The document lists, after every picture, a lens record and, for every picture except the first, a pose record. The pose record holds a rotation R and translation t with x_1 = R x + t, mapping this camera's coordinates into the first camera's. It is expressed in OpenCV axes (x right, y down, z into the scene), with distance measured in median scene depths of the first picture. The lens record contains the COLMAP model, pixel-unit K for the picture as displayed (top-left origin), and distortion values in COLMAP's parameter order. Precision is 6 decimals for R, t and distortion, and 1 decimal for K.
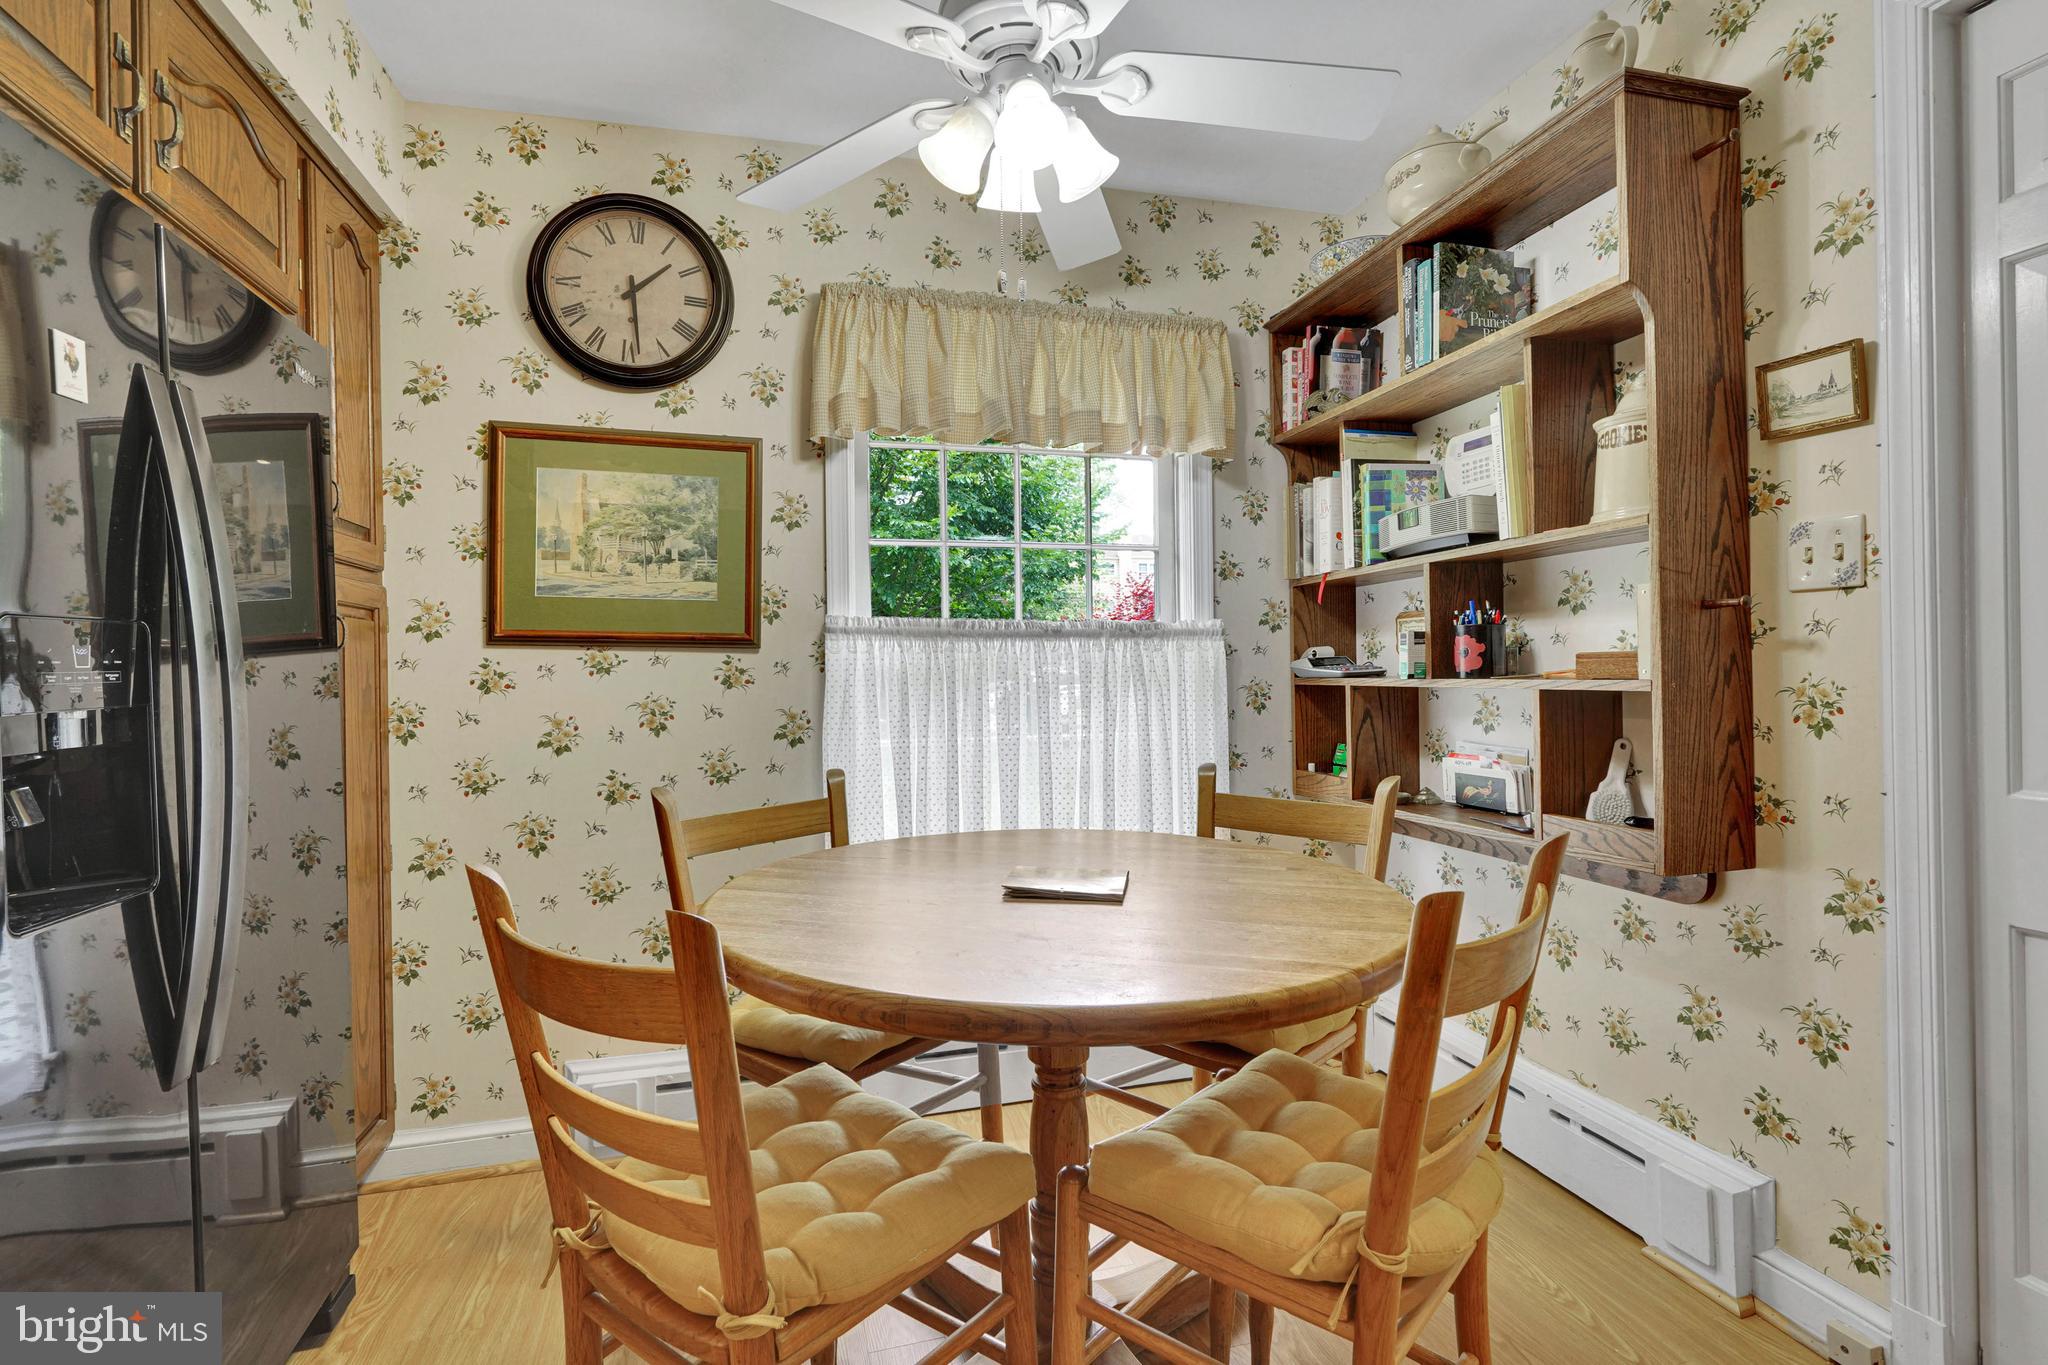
lens RADIAL K [[938.0, 0, 1009.7], [0, 938.0, 674.5], [0, 0, 1]] dist [-0.006453, 0.003791]
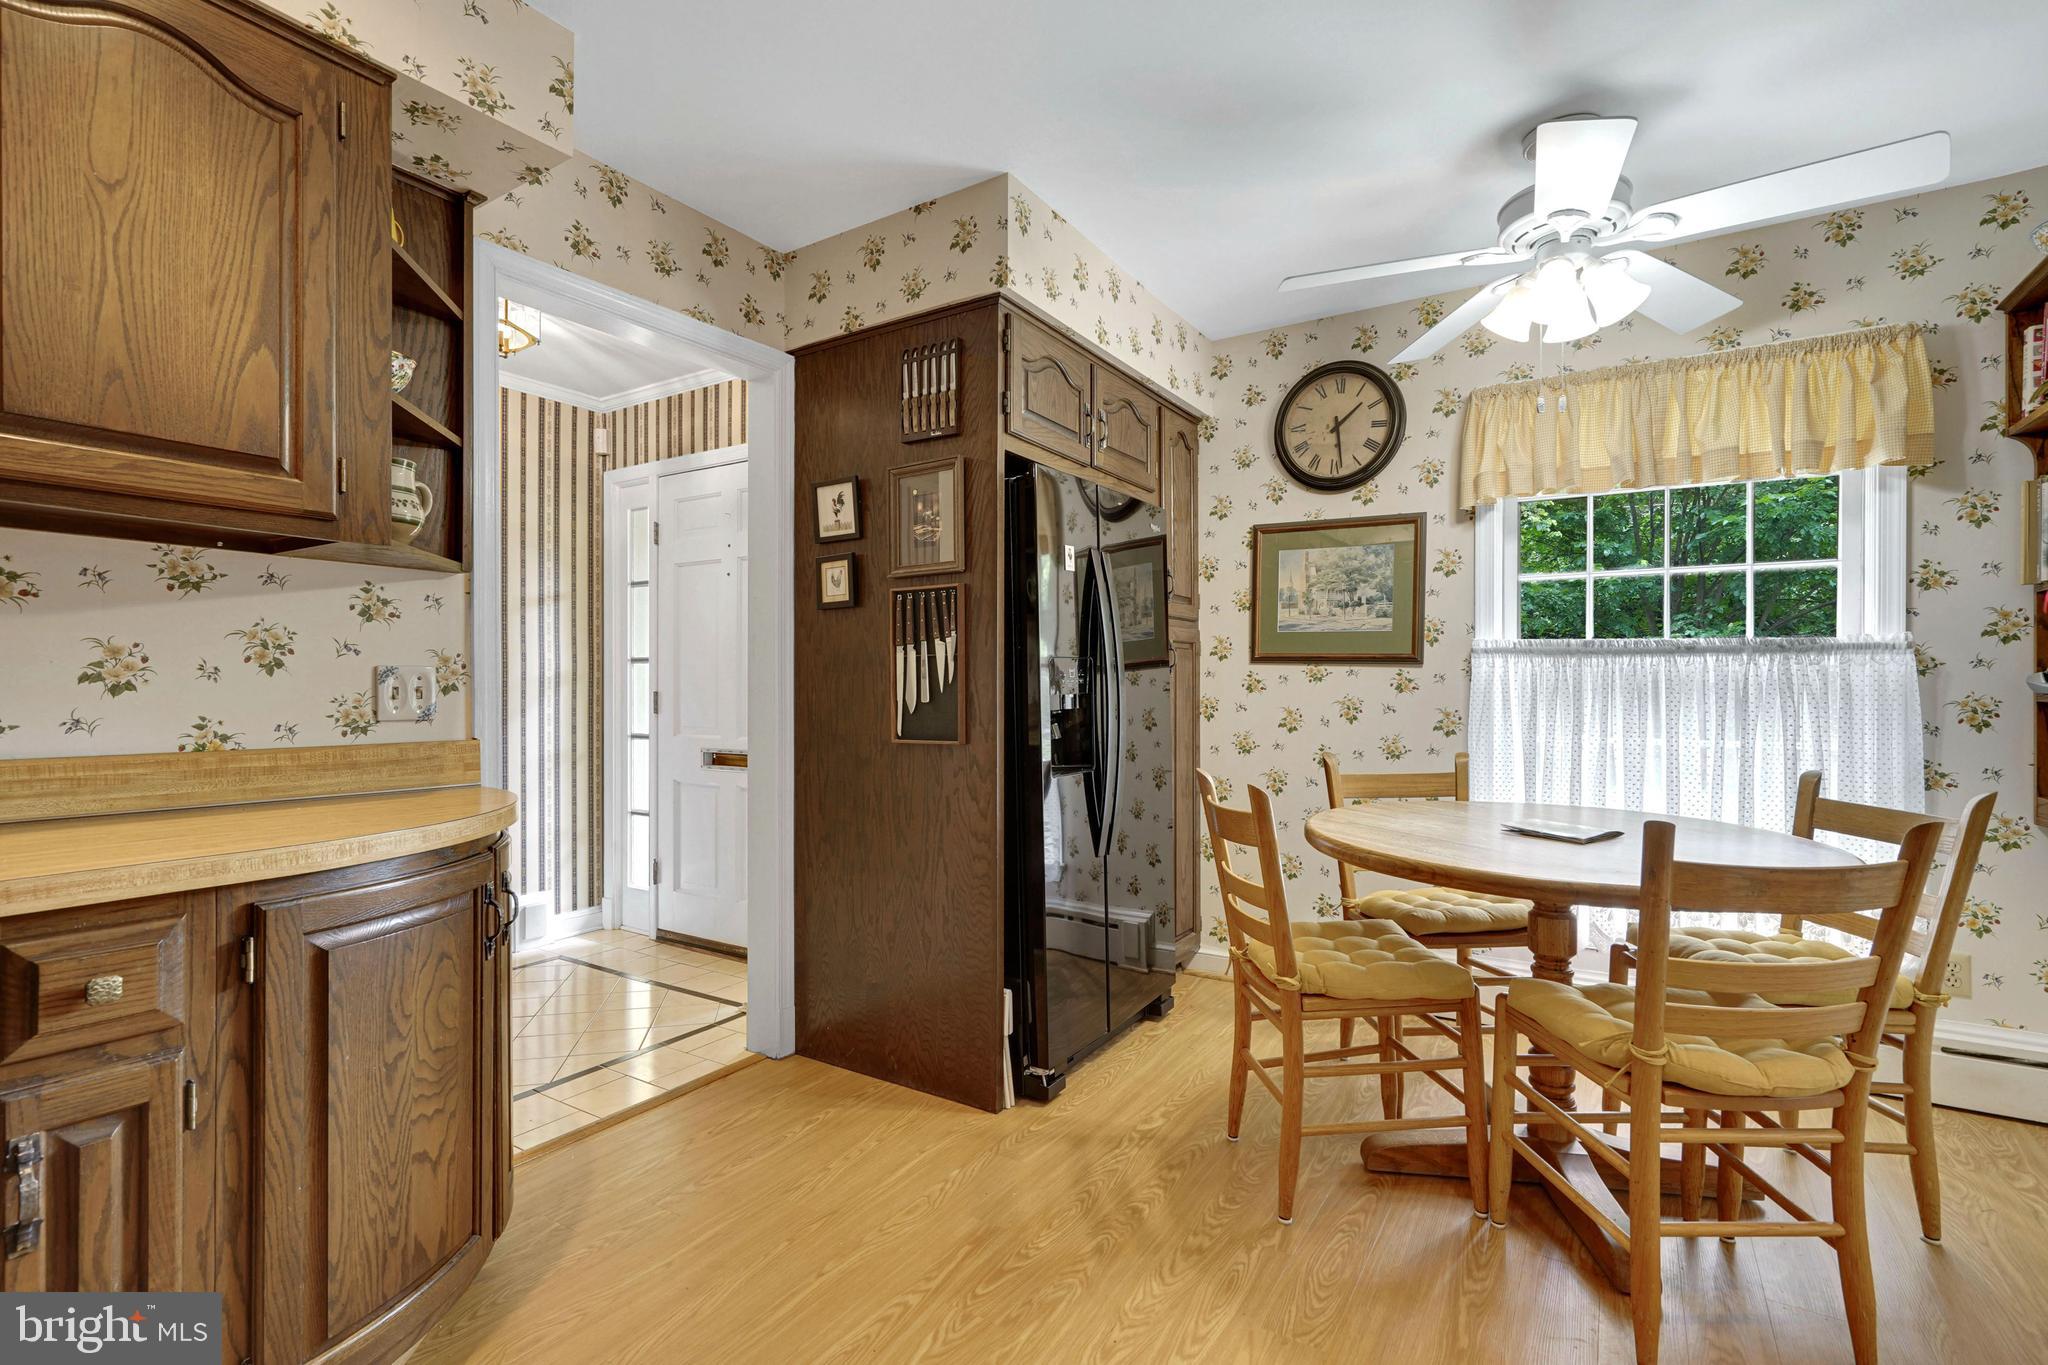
lens RADIAL K [[938.0, 0, 1026.2], [0, 938.0, 686.9], [0, 0, 1]] dist [-0.006453, 0.003791]
pose [[0.671765, 0.014353, -0.740625, 0.377783], [-0.011383, 0.999894, 0.009053, -0.000178], [0.740677, 0.002349, 0.671857, -0.373981]]
